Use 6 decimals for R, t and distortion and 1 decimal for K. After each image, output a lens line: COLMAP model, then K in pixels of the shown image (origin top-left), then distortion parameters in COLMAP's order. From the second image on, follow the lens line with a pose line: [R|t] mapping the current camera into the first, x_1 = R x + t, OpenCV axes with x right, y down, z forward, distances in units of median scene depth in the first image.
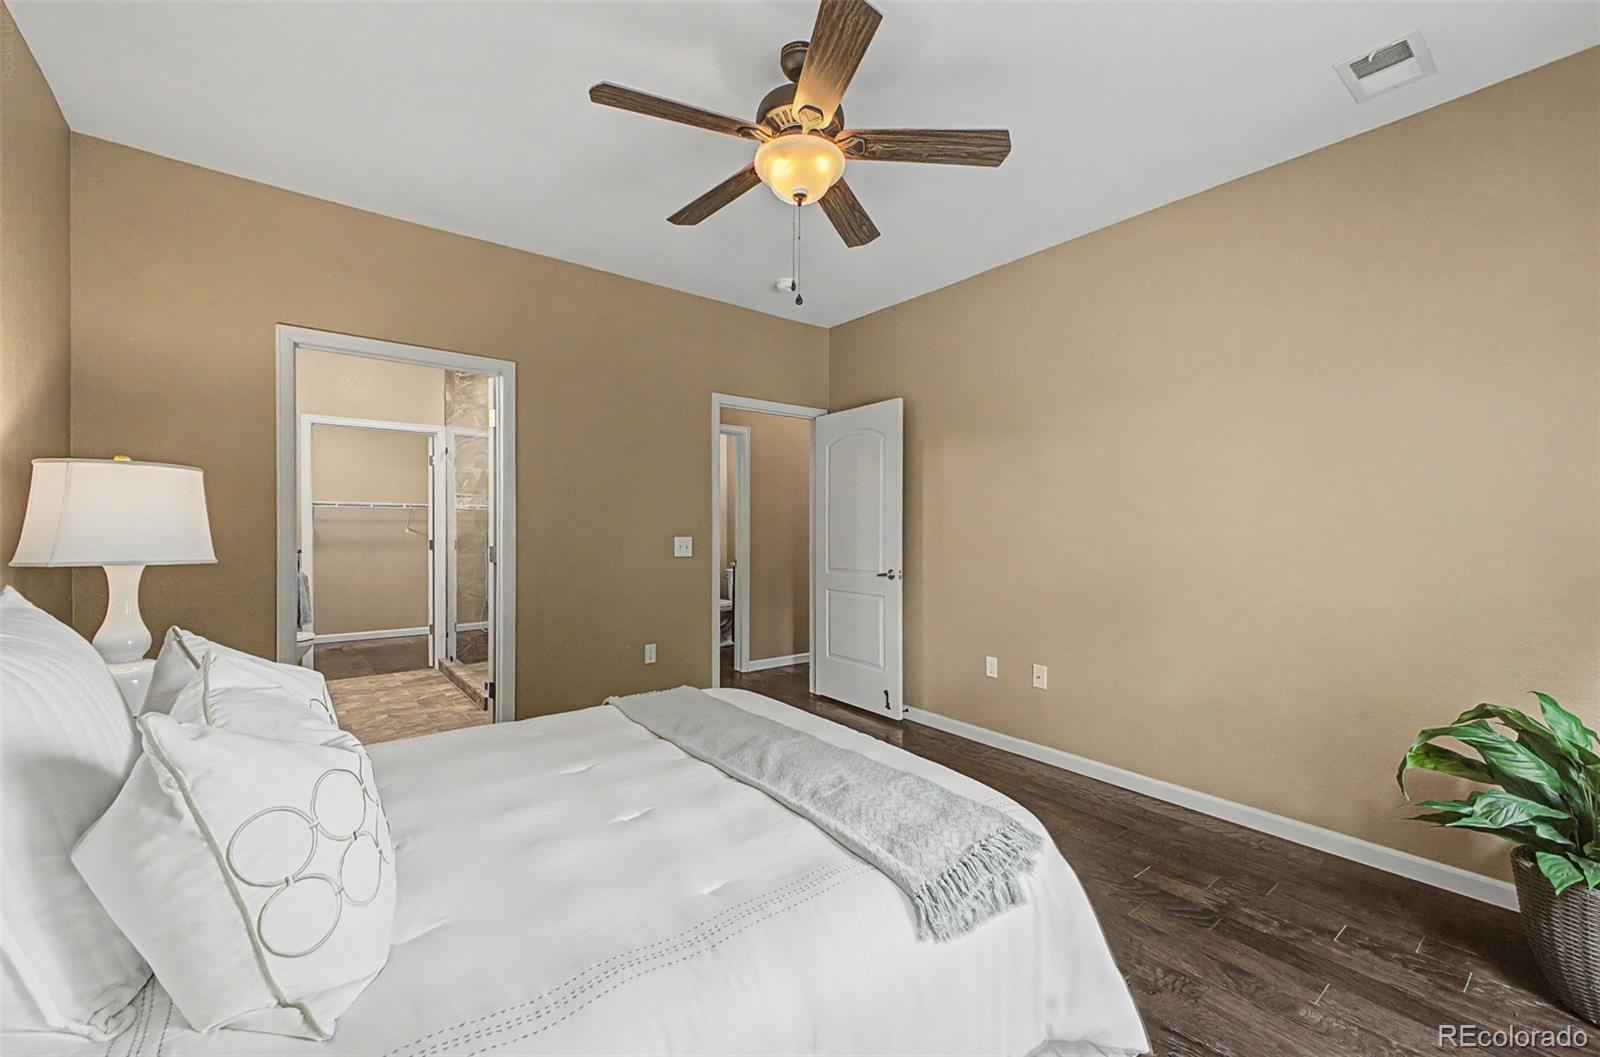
lens RADIAL K [[632.4, 0, 802.5], [0, 632.4, 517.7], [0, 0, 1]] dist [0.010161, -0.000528]
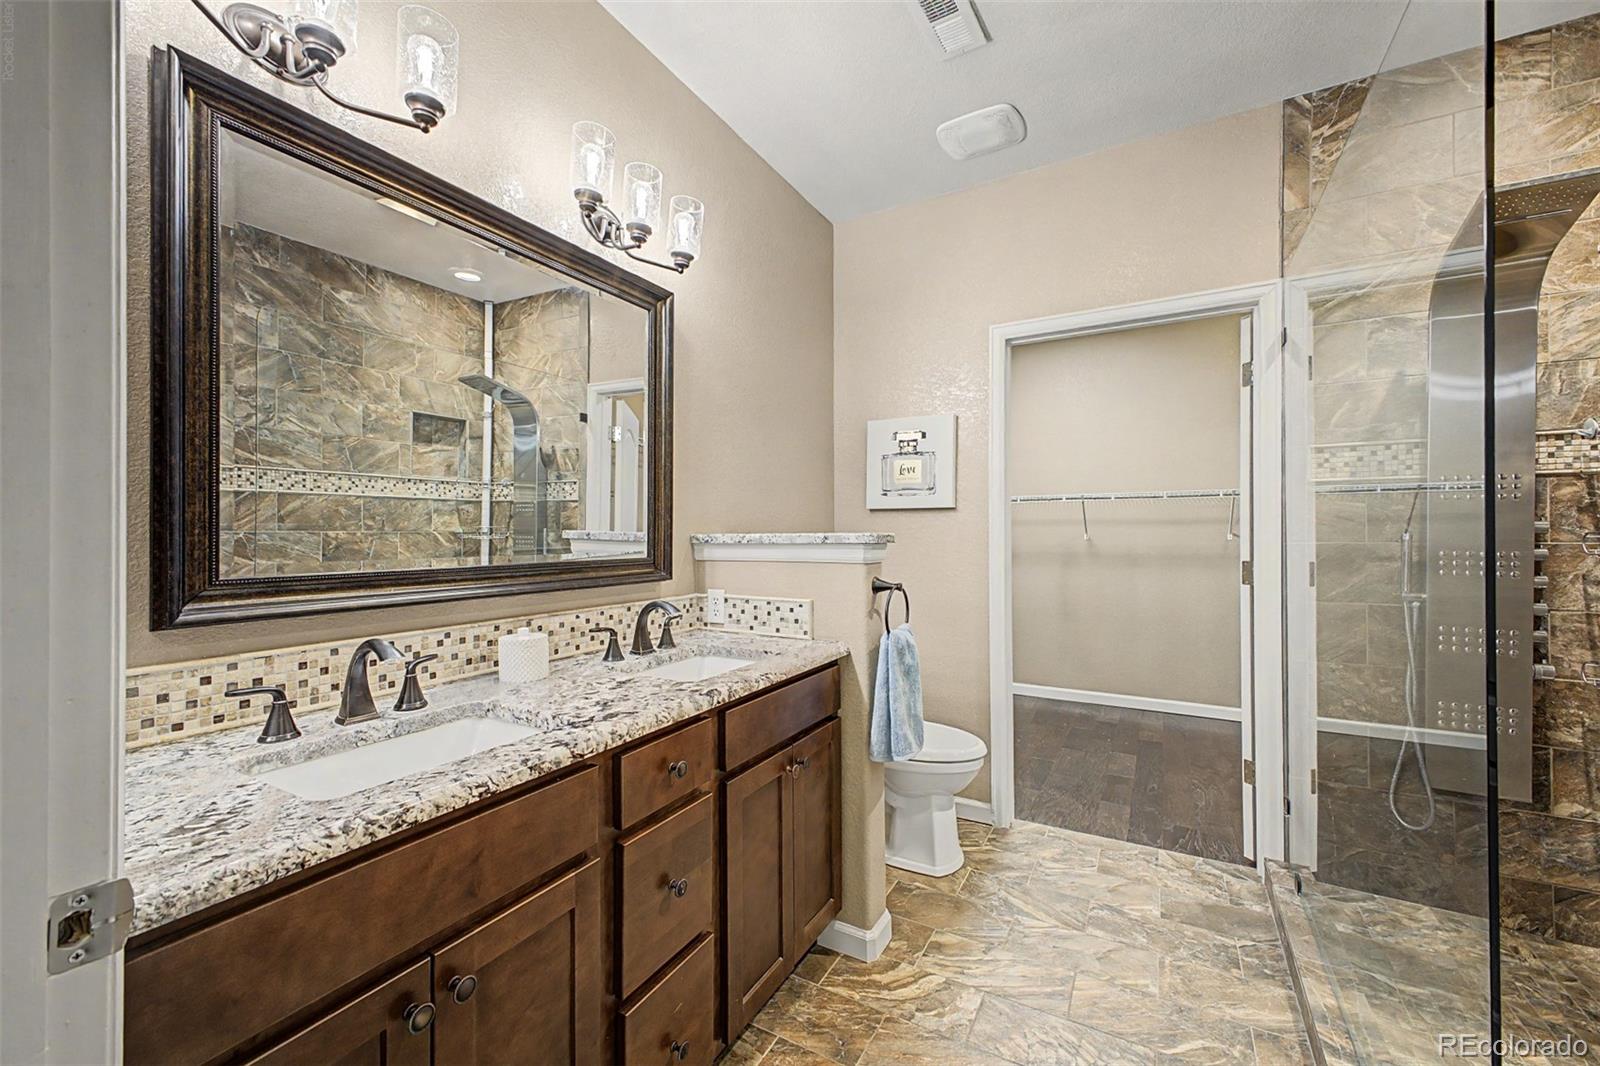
lens RADIAL K [[625.2, 0, 809.2], [0, 625.2, 525.8], [0, 0, 1]] dist [0.019448, -0.009423]
pose [[0.370929, -0.009500, -0.928613, -0.301563], [0.013823, 0.999893, -0.004708, 0.010637], [0.928558, -0.011090, 0.371021, 0.567739]]
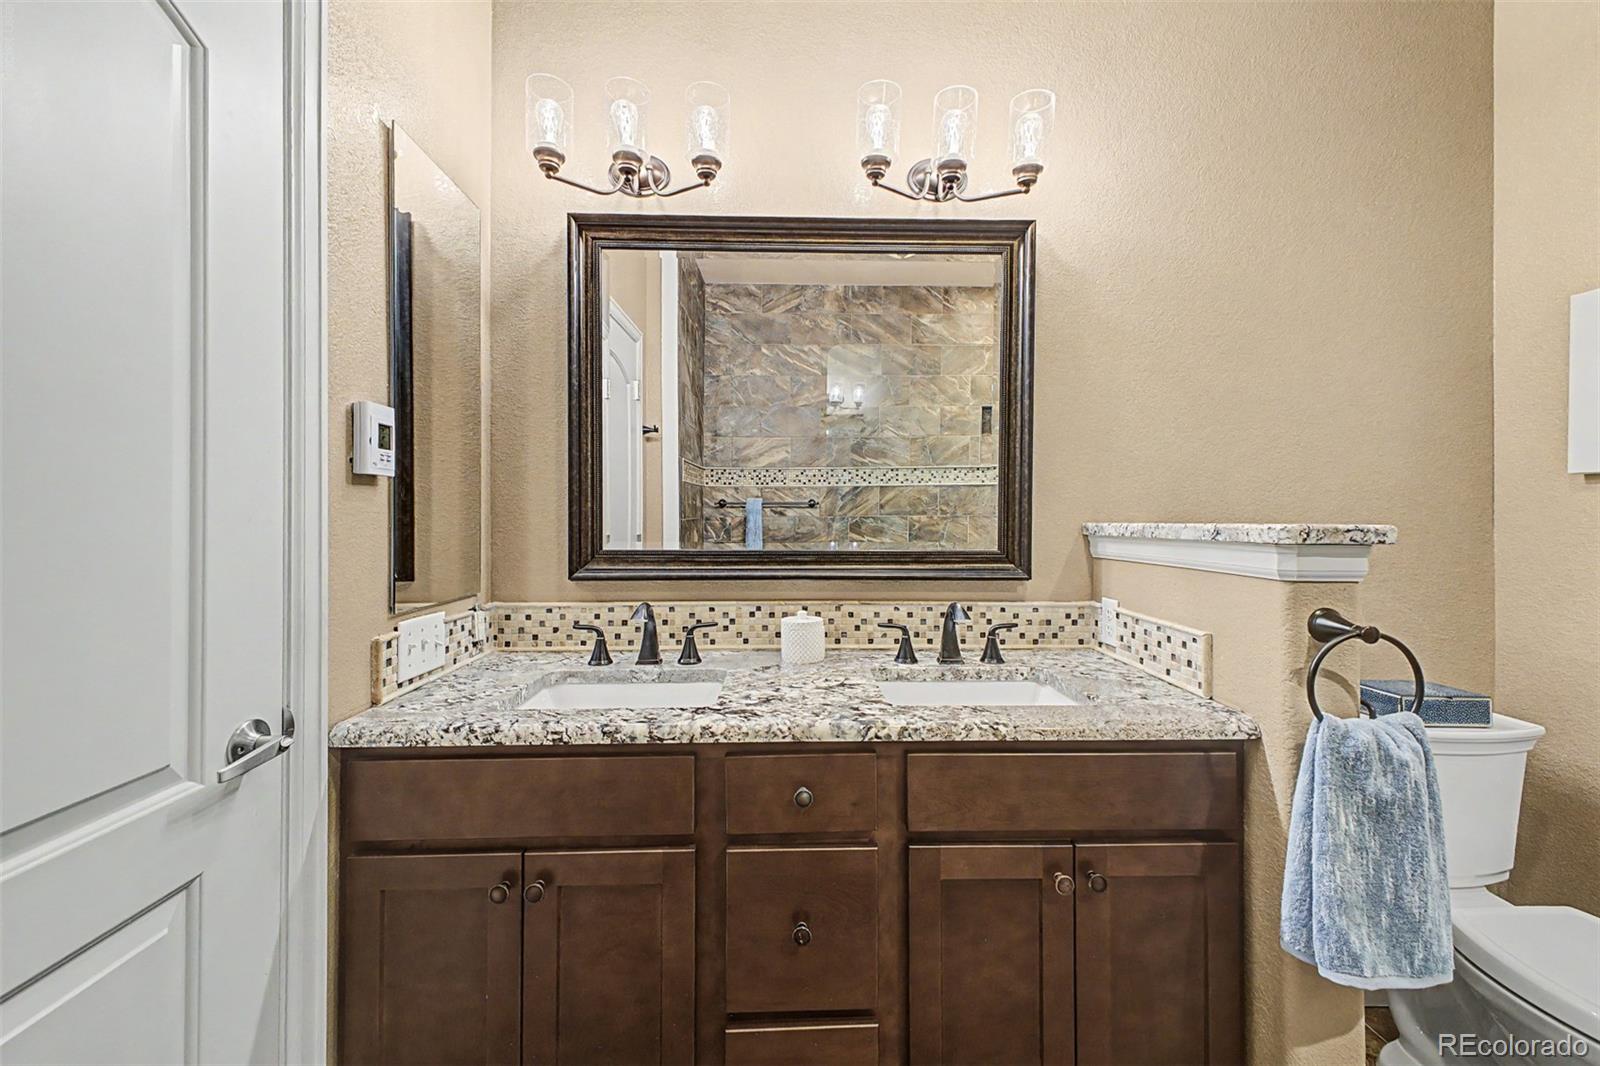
lens RADIAL K [[630.4, 0, 799.8], [0, 630.4, 512.0], [0, 0, 1]] dist [0.031827, -0.010247]
pose [[-0.603668, -0.003918, -0.797226, -0.417283], [0.010063, 0.999871, -0.012533, 0.010019], [0.797172, -0.015588, -0.603551, 0.831285]]
